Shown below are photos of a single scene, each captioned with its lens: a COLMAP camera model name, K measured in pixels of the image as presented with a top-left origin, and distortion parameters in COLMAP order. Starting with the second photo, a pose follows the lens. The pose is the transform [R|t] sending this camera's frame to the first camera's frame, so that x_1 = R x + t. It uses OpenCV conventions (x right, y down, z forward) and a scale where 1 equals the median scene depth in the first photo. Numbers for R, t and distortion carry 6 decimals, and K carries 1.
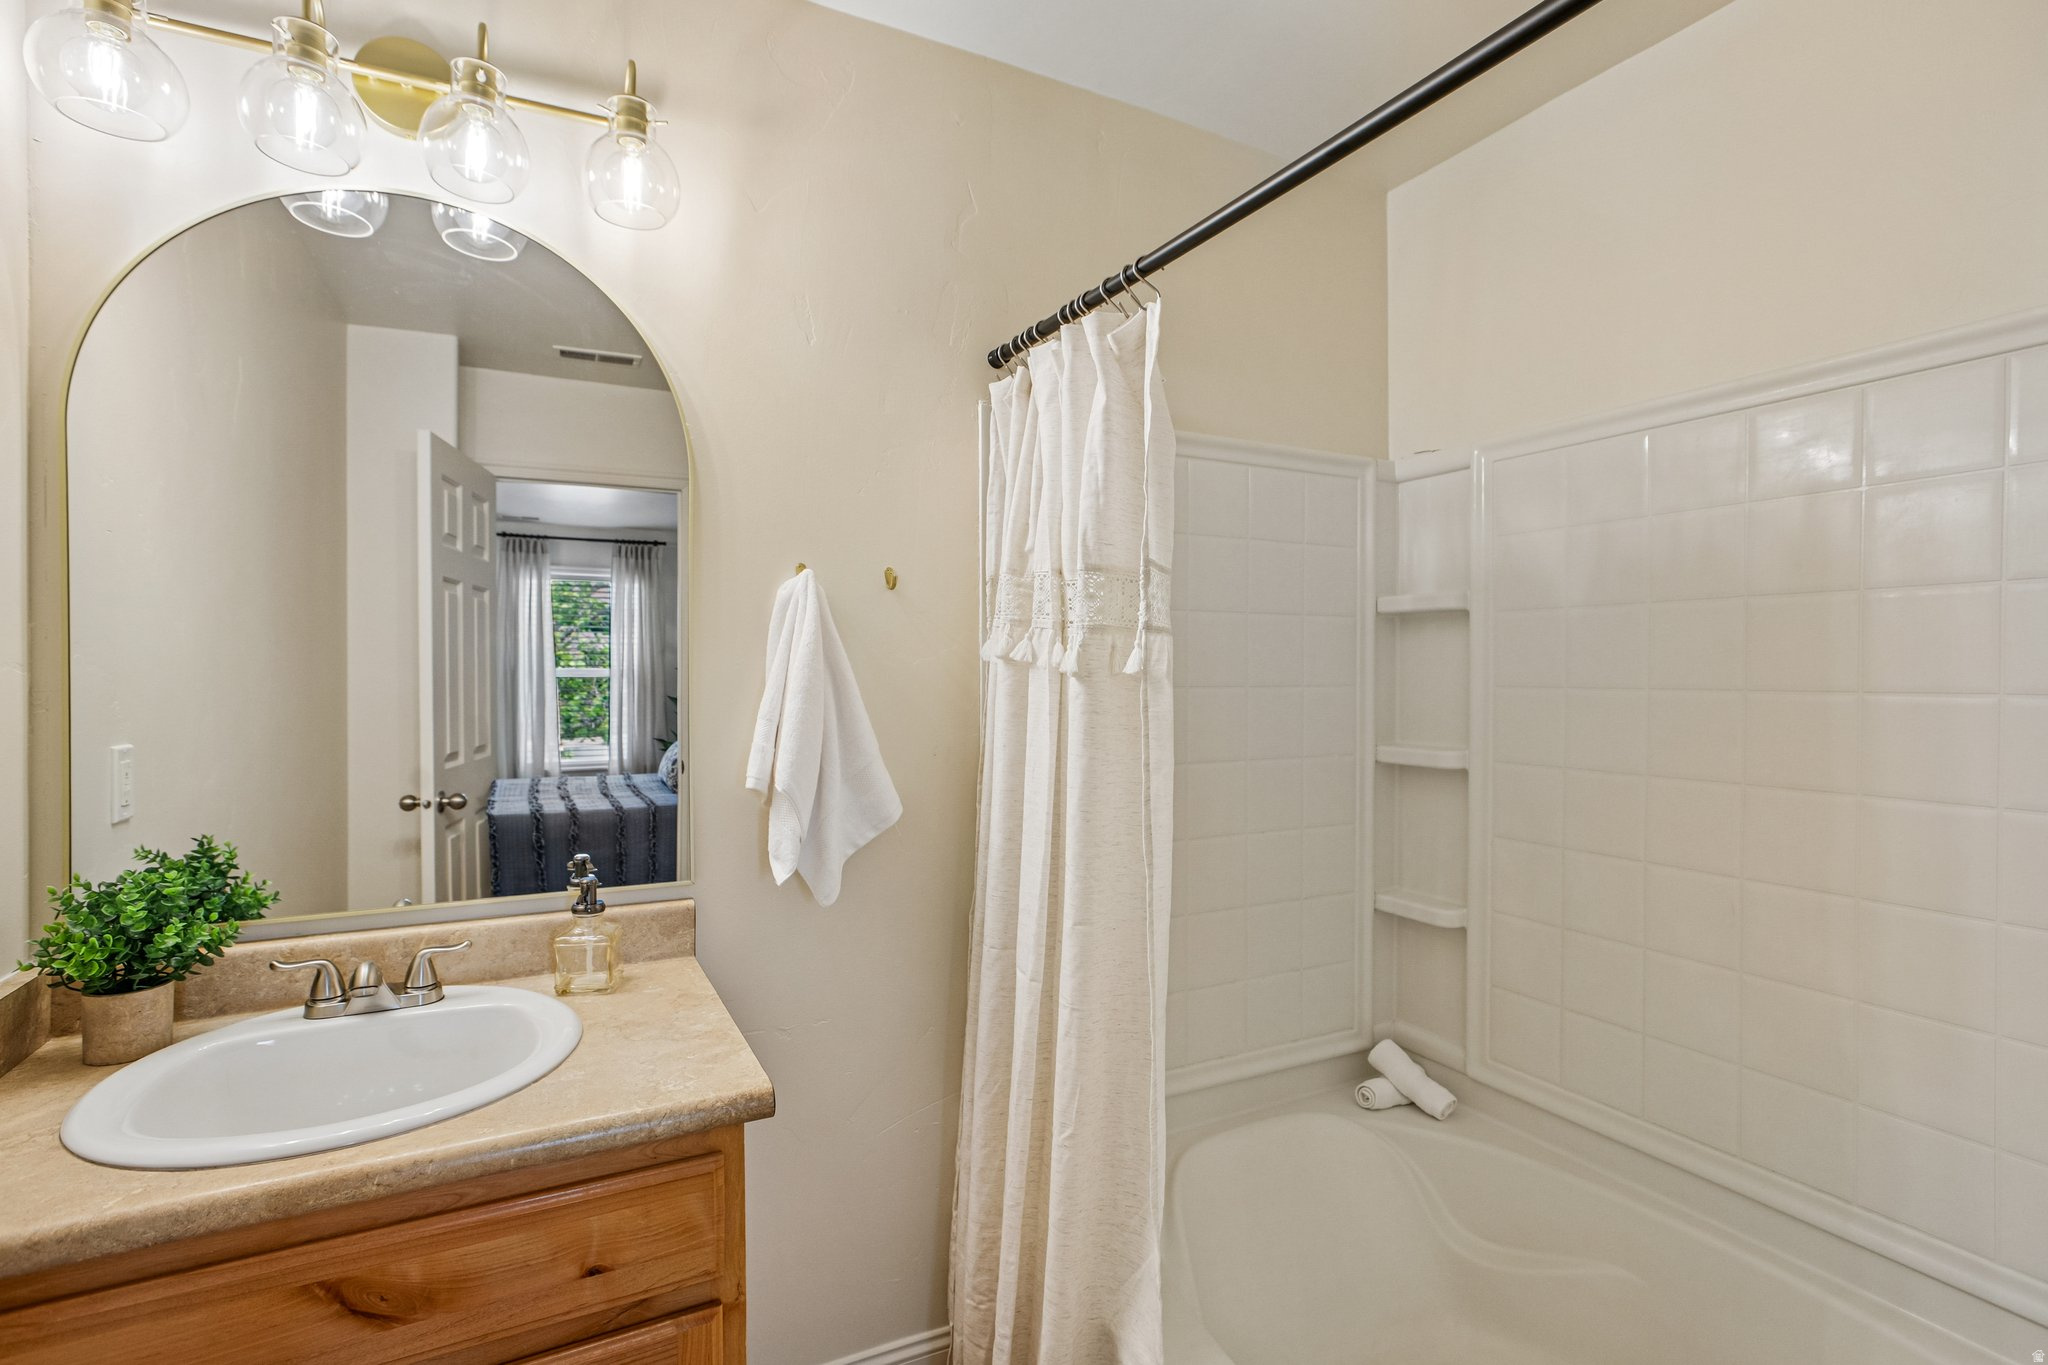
lens RADIAL K [[969.6, 0, 1012.0], [0, 969.6, 690.6], [0, 0, 1]] dist [-0.031852, 0.025402]
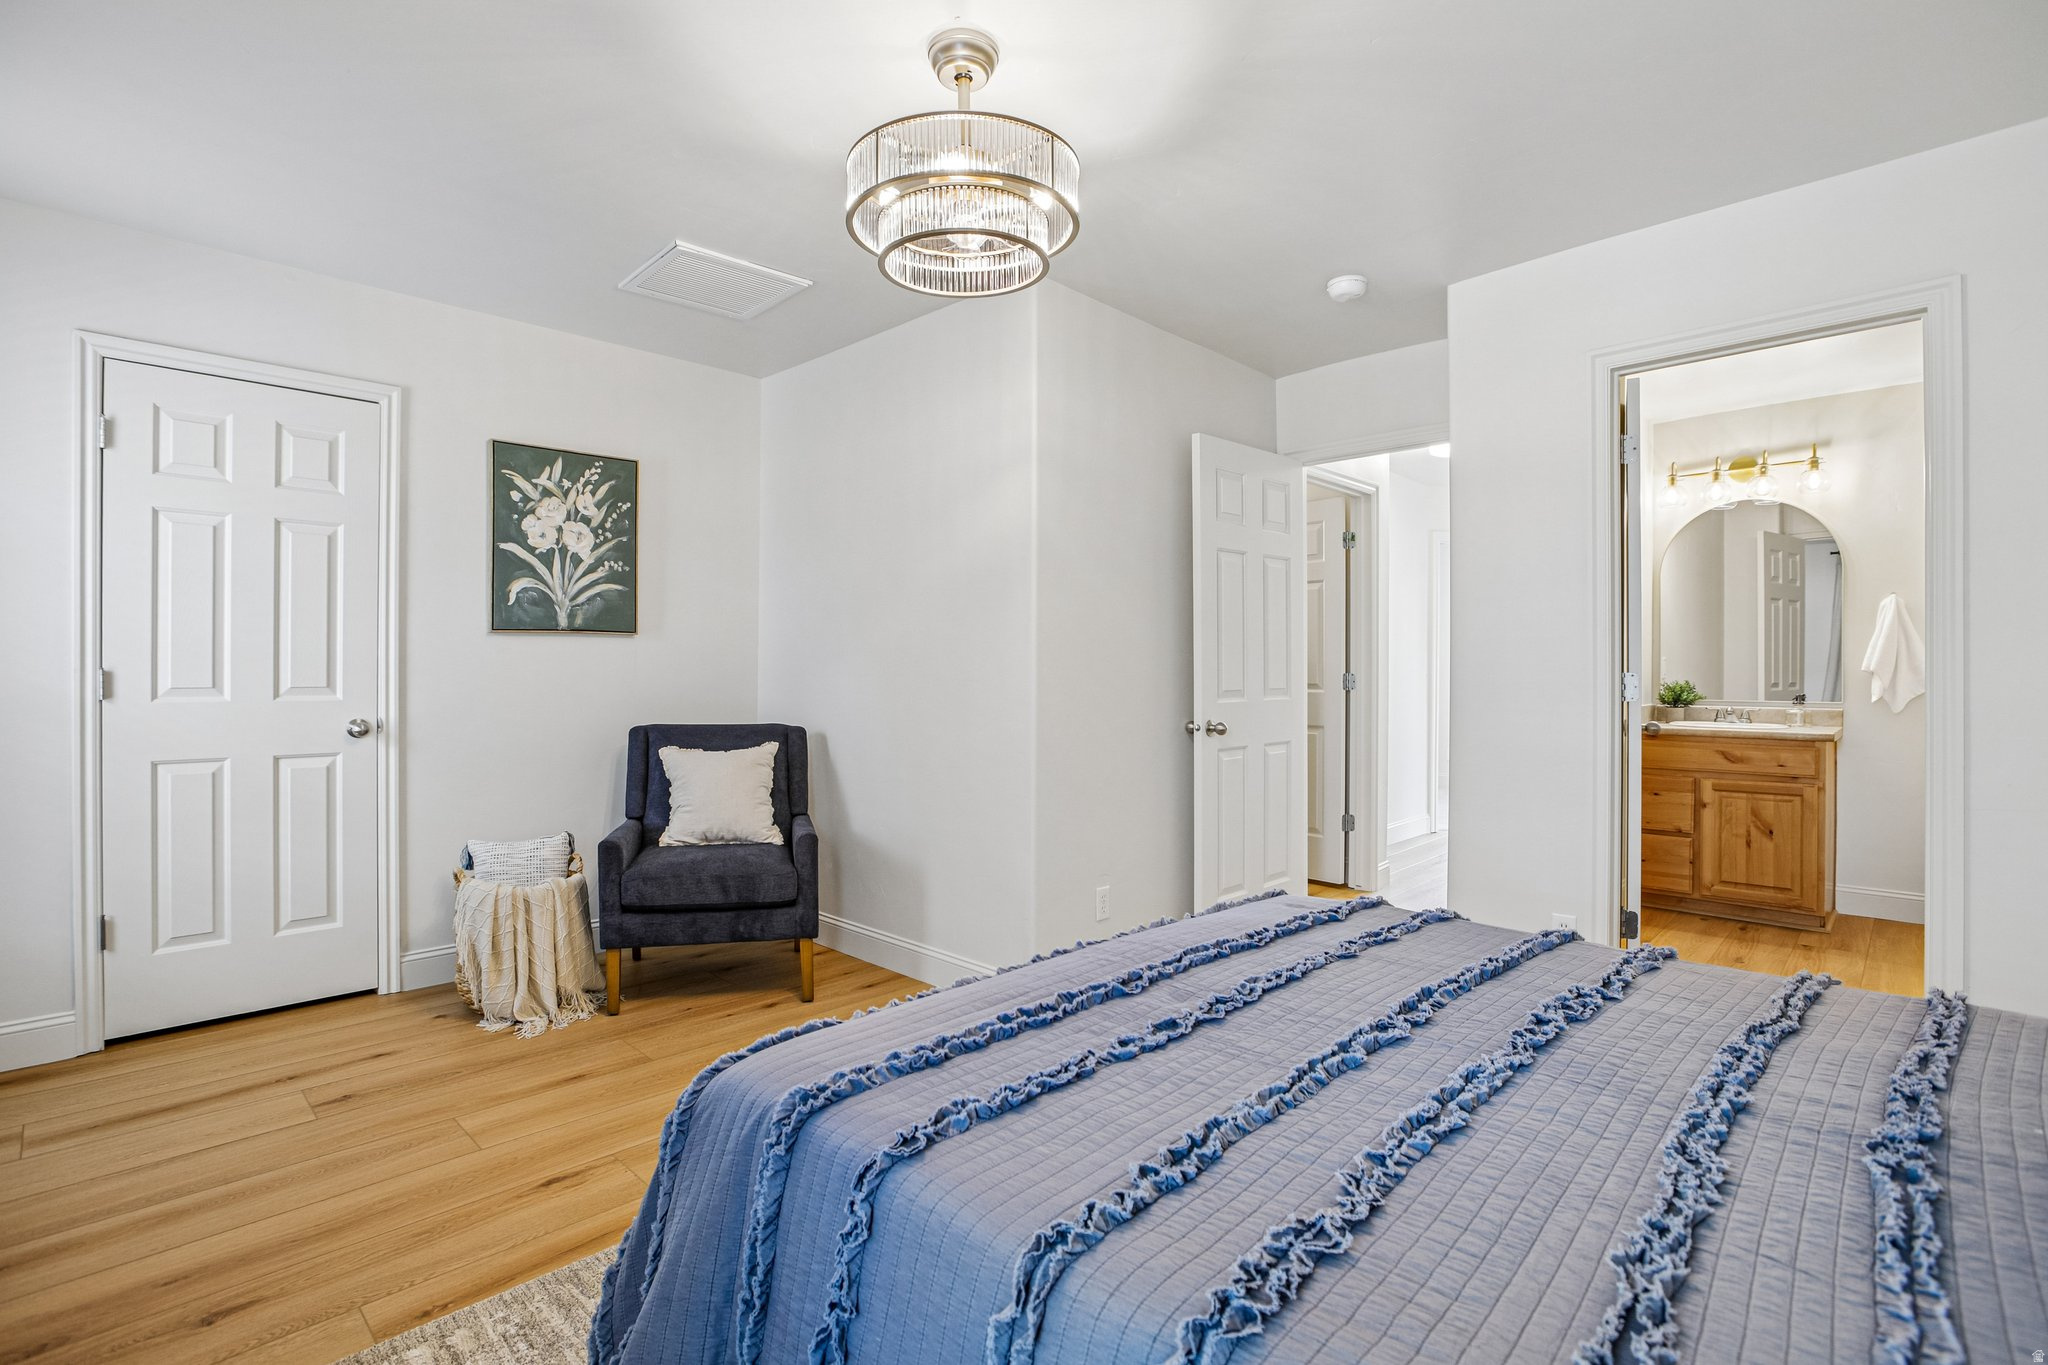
lens RADIAL K [[970.0, 0, 1023.6], [0, 970.0, 672.1], [0, 0, 1]] dist [-0.060299, 0.026803]
pose [[0.326028, 0.000290, -0.945360, 1.761509], [-0.021285, 0.999749, -0.007034, 0.199199], [0.945121, 0.022415, 0.325952, -2.584529]]
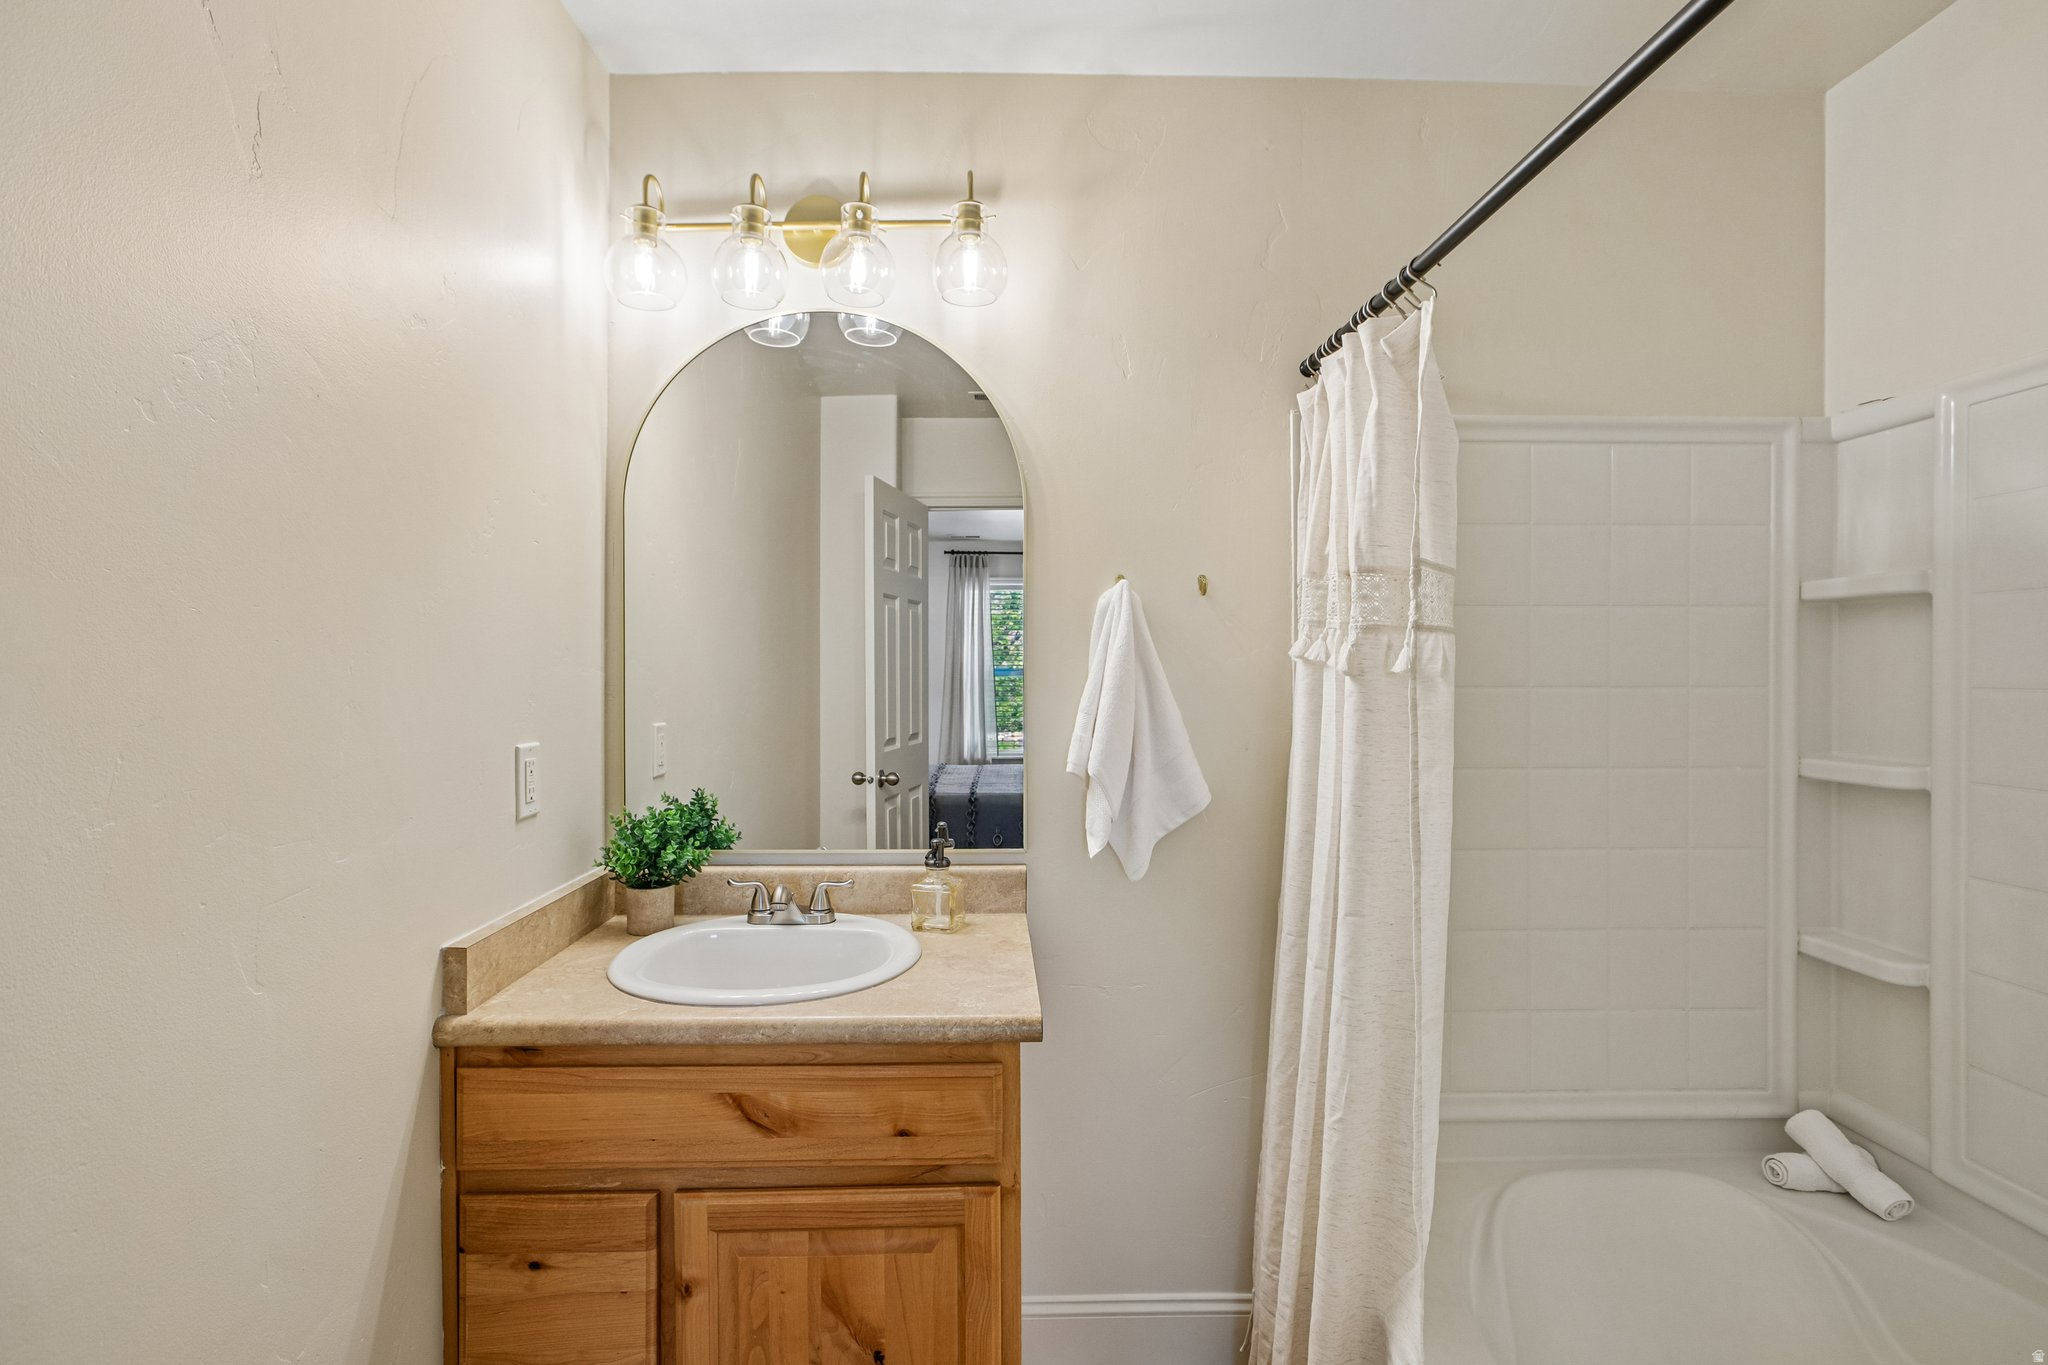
lens RADIAL K [[969.6, 0, 1012.0], [0, 969.6, 690.6], [0, 0, 1]] dist [-0.031852, 0.025402]
pose [[0.903034, 0.006846, -0.429514, 0.178429], [-0.006726, 0.999976, 0.001797, 0.002222], [0.429515, 0.001267, 0.903059, -0.080490]]
